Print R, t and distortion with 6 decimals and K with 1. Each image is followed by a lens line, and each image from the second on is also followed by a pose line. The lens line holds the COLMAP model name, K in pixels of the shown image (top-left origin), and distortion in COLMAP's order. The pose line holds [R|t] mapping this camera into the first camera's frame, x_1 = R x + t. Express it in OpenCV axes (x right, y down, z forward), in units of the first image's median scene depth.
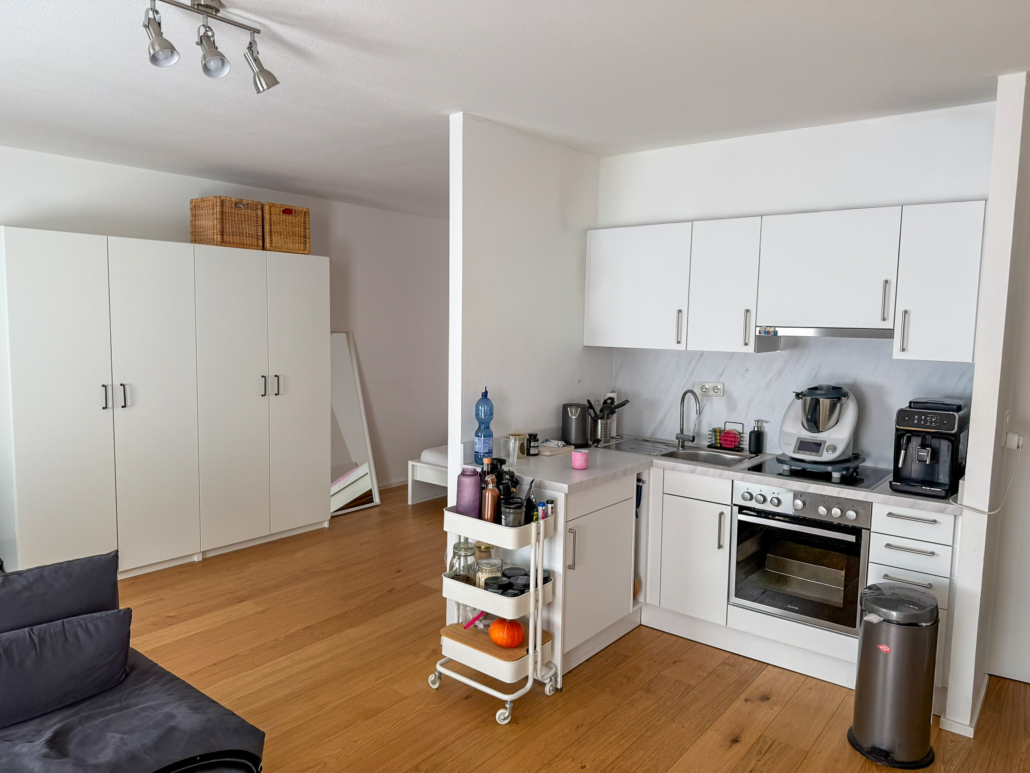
lens RADIAL K [[719.7, 0, 515.0], [0, 719.7, 386.5], [0, 0, 1]] dist [0.042532, -0.079984]
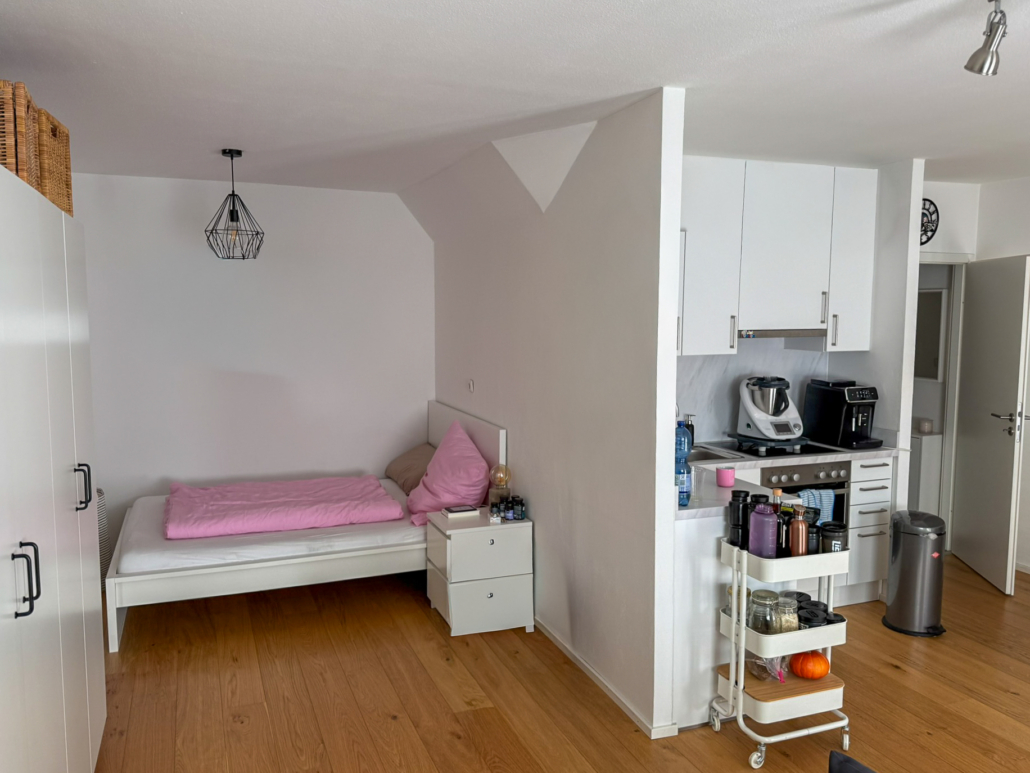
lens RADIAL K [[811.0, 0, 515.0], [0, 811.0, 386.5], [0, 0, 1]] dist [0.068378, -0.128807]
pose [[0.494831, -0.104428, 0.862692, -1.064276], [0.090673, 0.993539, 0.068258, -0.129987], [-0.864246, 0.044446, 0.501102, 0.750130]]
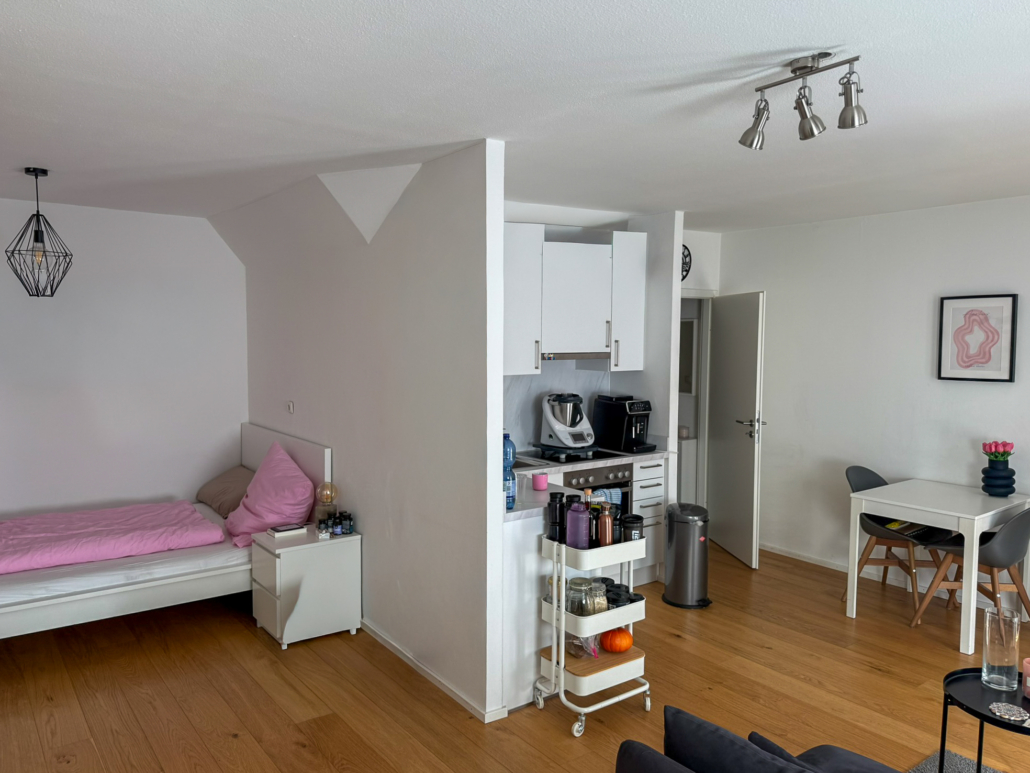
lens RADIAL K [[764.7, 0, 513.6], [0, 764.7, 376.8], [0, 0, 1]] dist [-0.005380, -0.012124]
pose [[0.239300, -0.073287, 0.968176, -1.118254], [0.091508, 0.994411, 0.052656, -0.132342], [-0.966624, 0.075995, 0.244669, 0.805812]]
